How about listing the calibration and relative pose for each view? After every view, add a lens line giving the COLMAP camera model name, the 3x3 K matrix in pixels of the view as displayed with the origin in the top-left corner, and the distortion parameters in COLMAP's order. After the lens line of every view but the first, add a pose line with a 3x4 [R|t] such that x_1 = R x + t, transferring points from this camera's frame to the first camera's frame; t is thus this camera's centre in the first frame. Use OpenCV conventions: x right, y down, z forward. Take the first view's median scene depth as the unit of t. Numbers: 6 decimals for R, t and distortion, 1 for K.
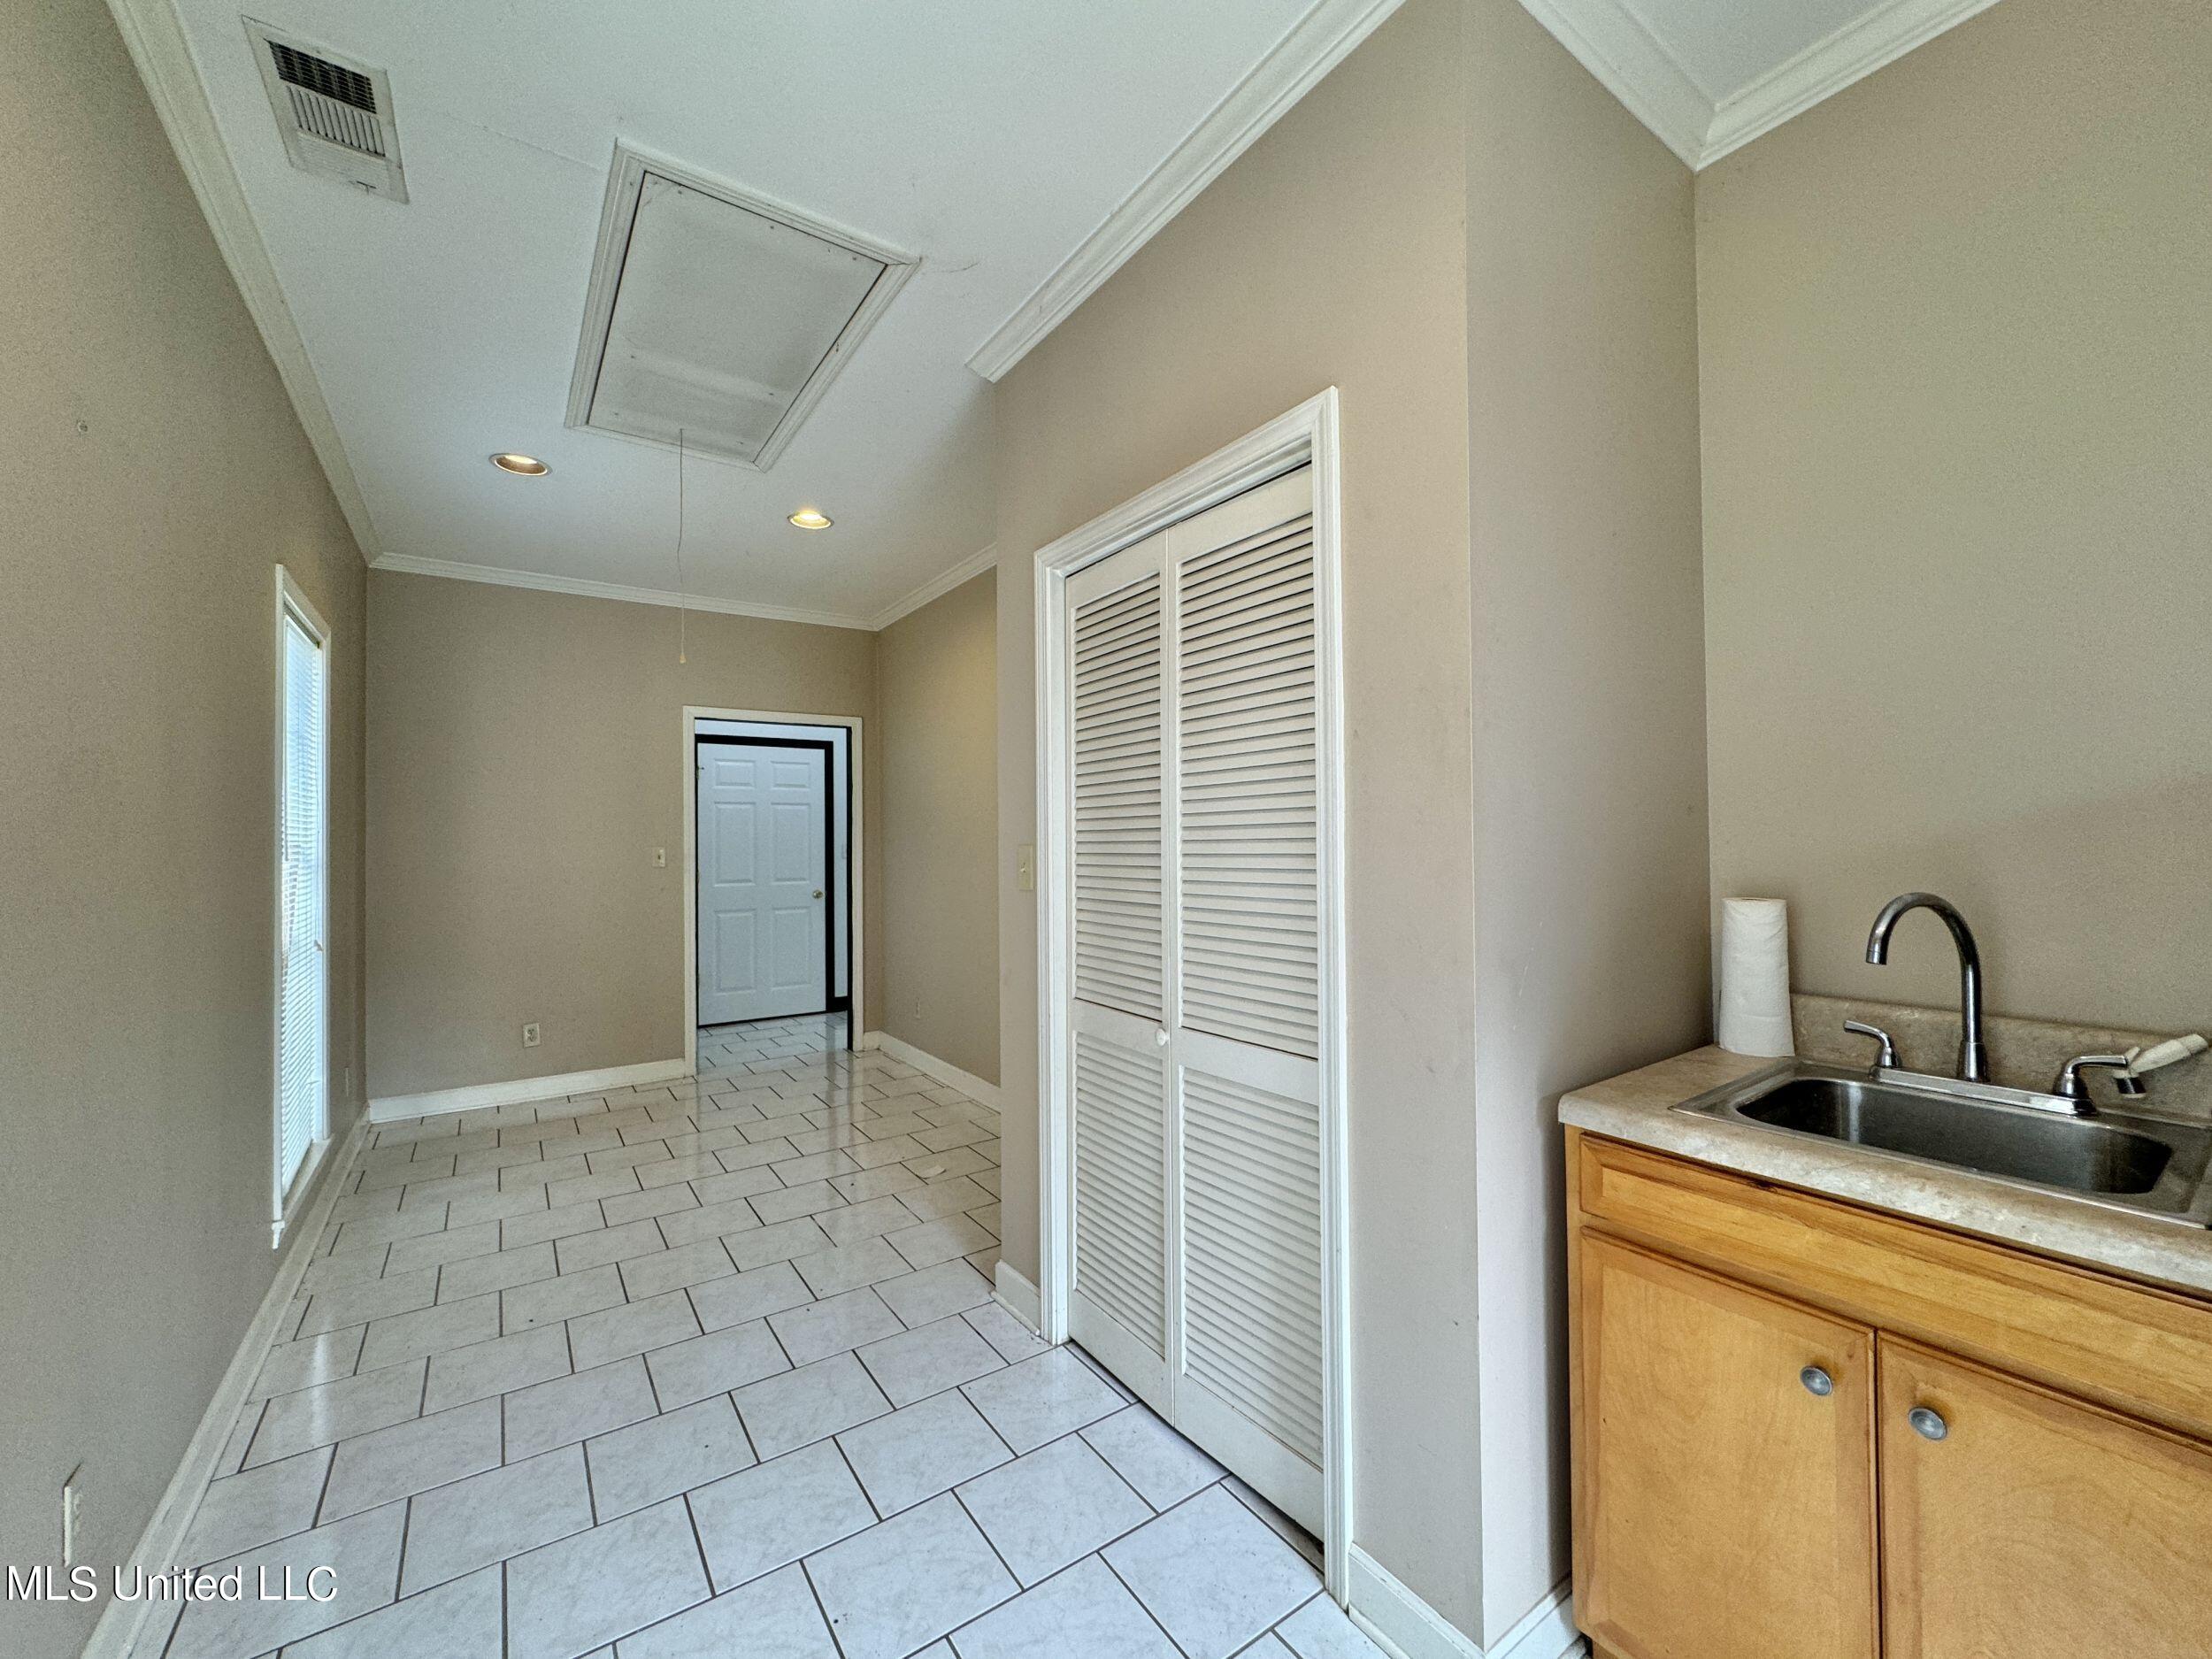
lens RADIAL K [[880.5, 0, 1108.4], [0, 880.5, 837.2], [0, 0, 1]] dist [-0.002094, -0.000706]
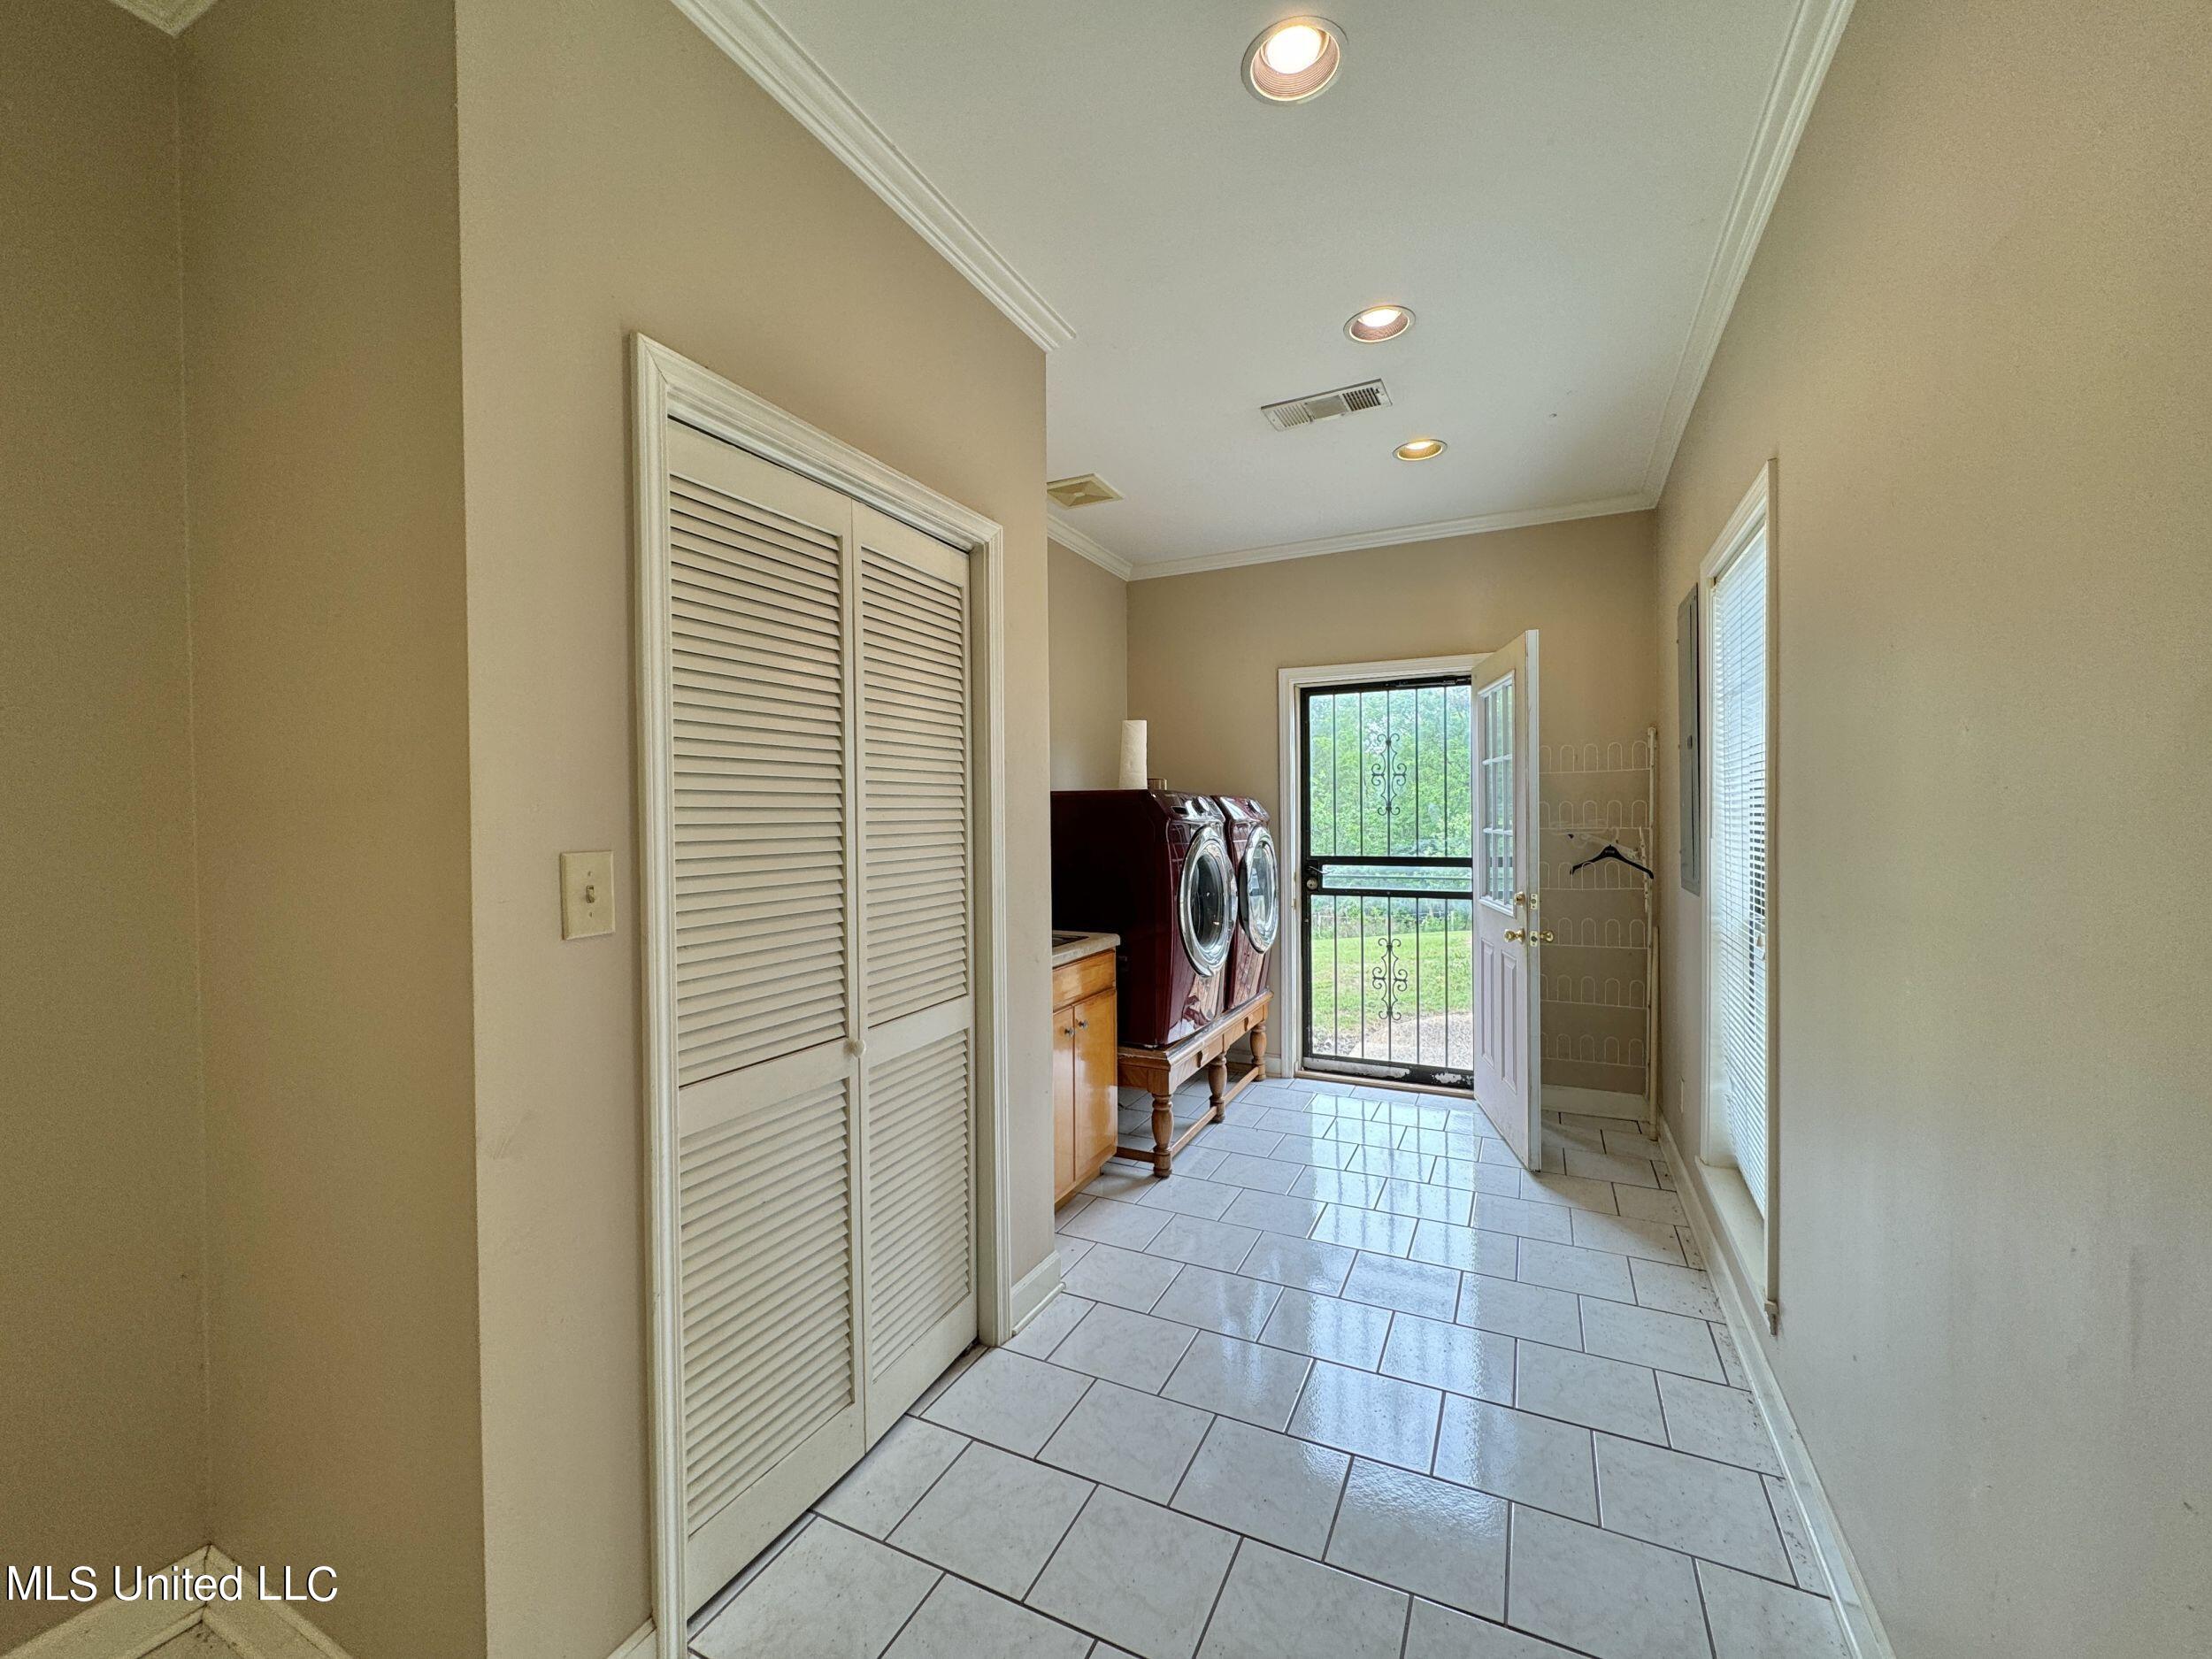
lens RADIAL K [[880.5, 0, 1111.3], [0, 880.5, 826.4], [0, 0, 1]] dist [-0.002094, -0.000706]
pose [[-0.492685, -0.000636, 0.870207, -0.891574], [0.002535, 0.999994, 0.002166, -0.008061], [-0.870204, 0.003273, -0.492681, 1.246996]]
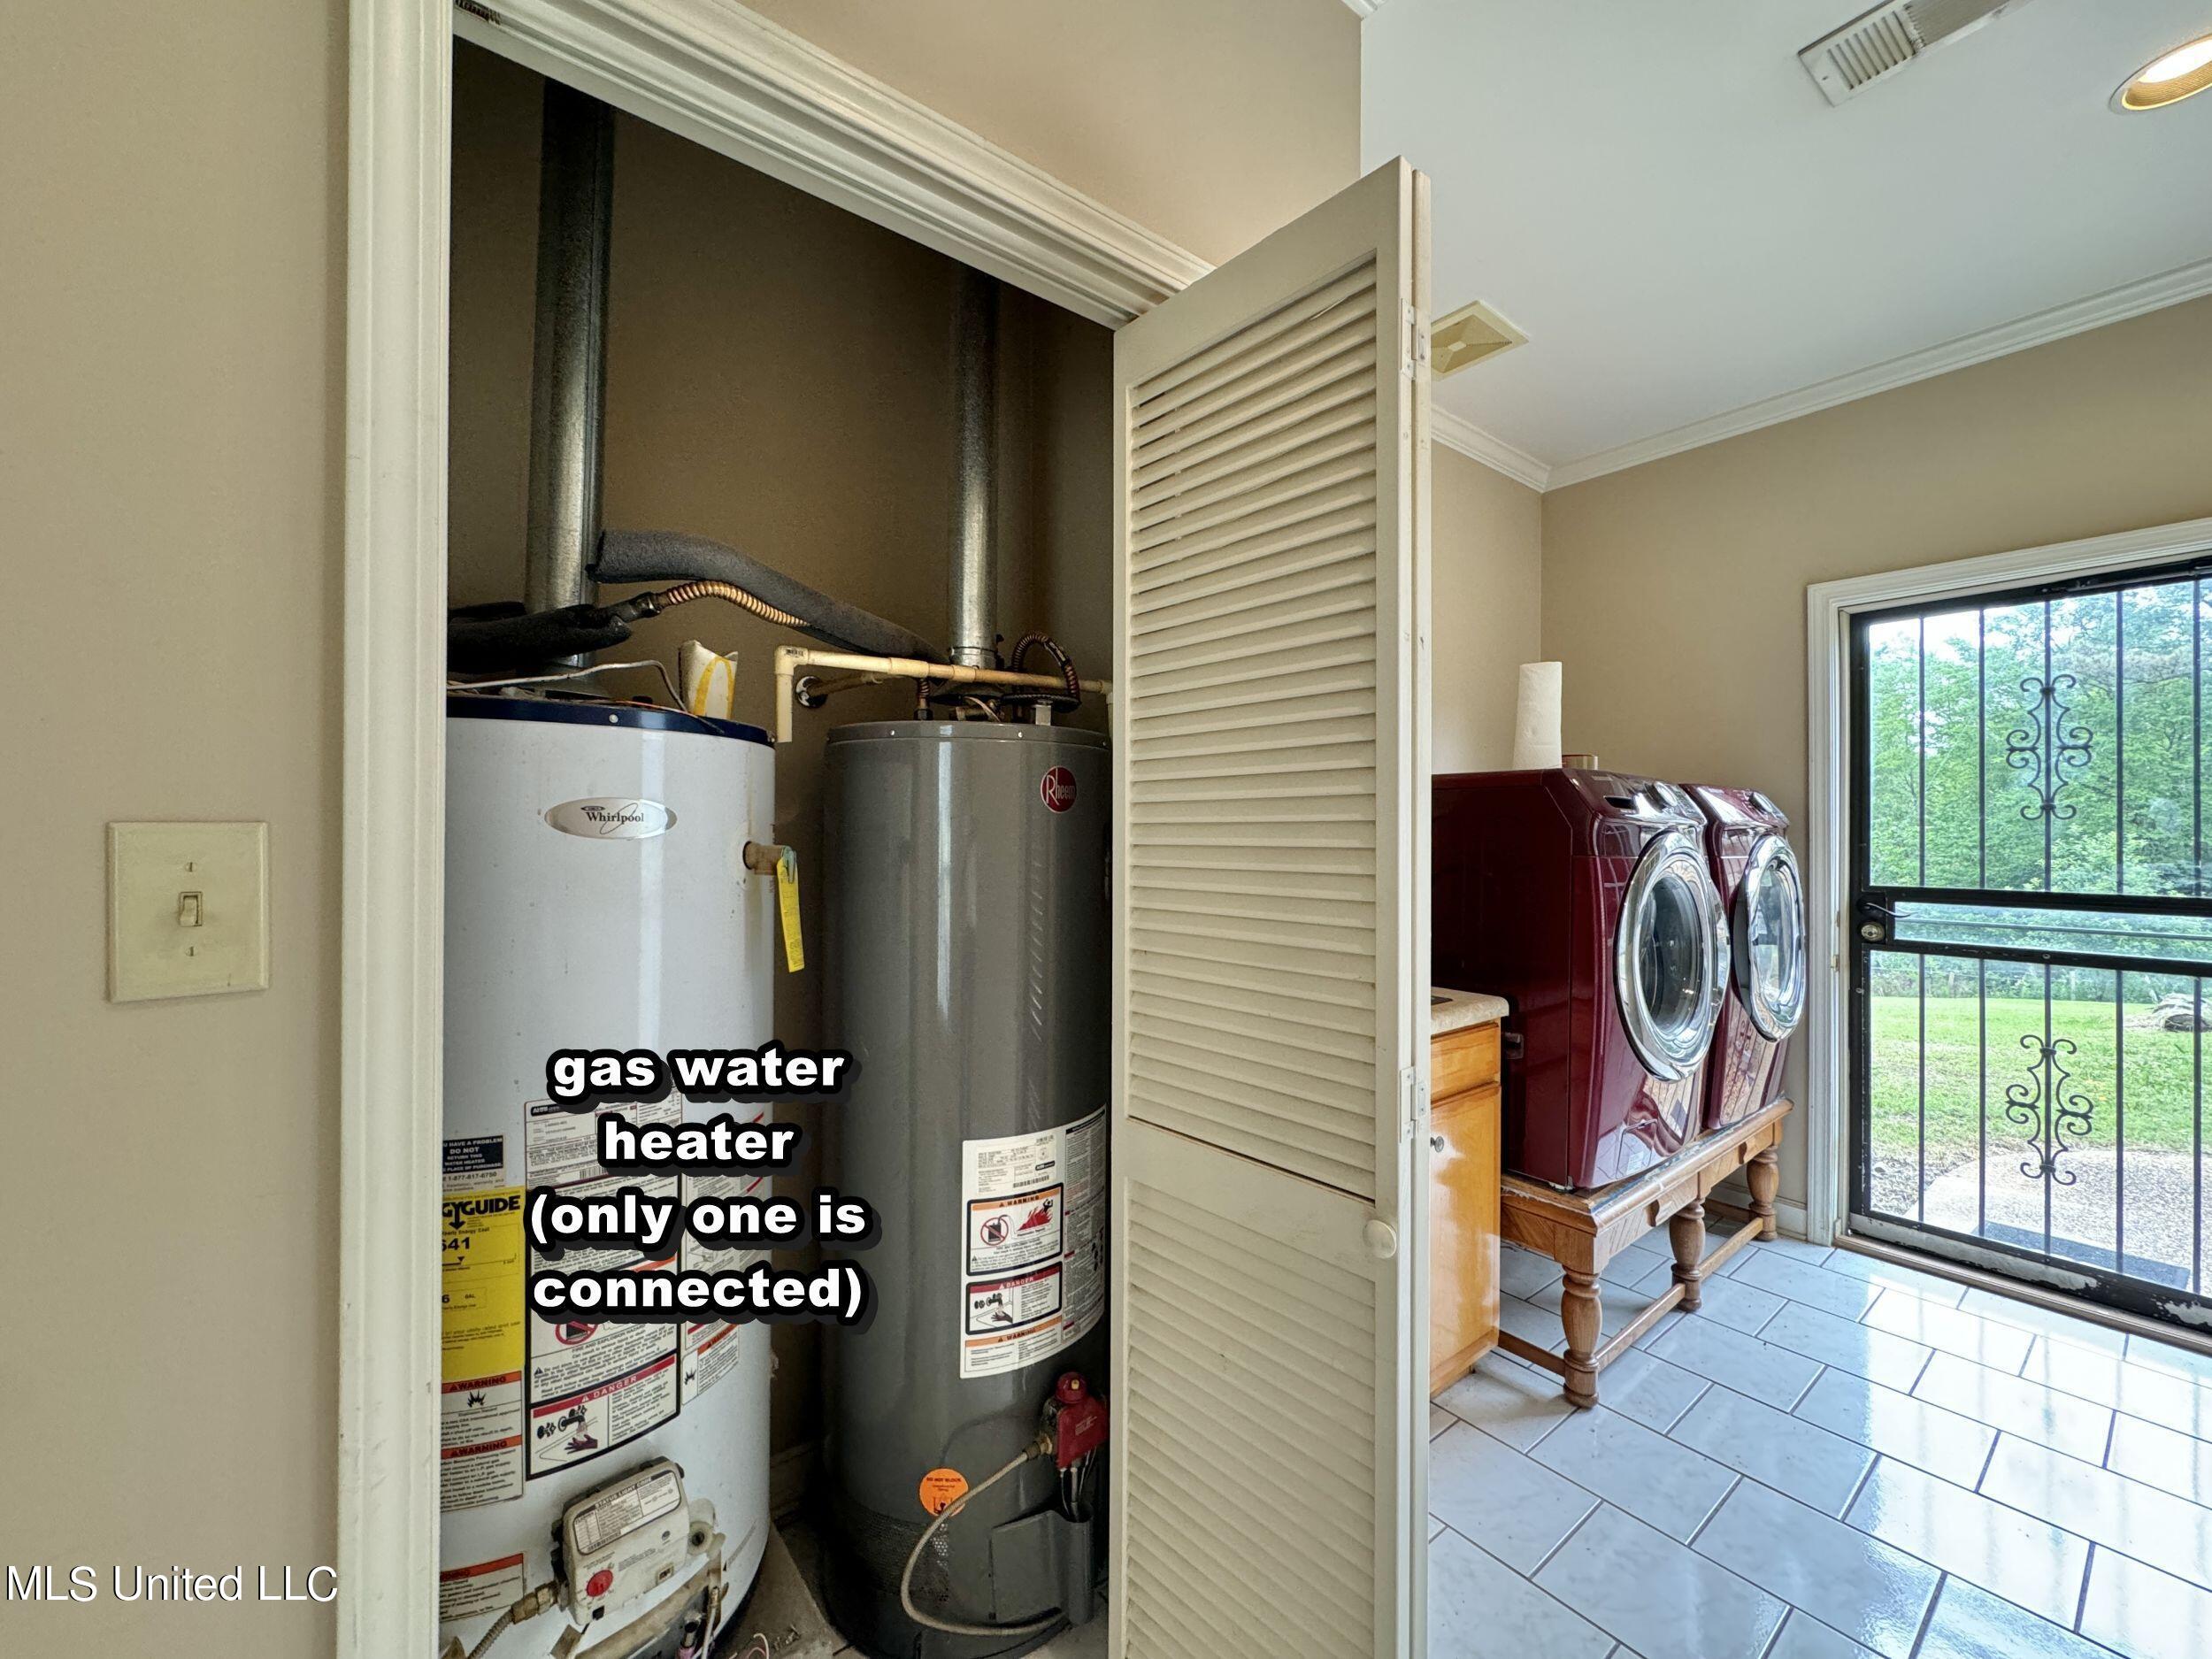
lens RADIAL K [[880.5, 0, 1111.4], [0, 880.5, 829.4], [0, 0, 1]] dist [-0.002094, -0.000706]
pose [[-0.058840, 0.007035, 0.998243, -0.468077], [-0.012959, 0.999886, -0.007811, 0.012368], [-0.998183, -0.013396, -0.058742, 0.947384]]
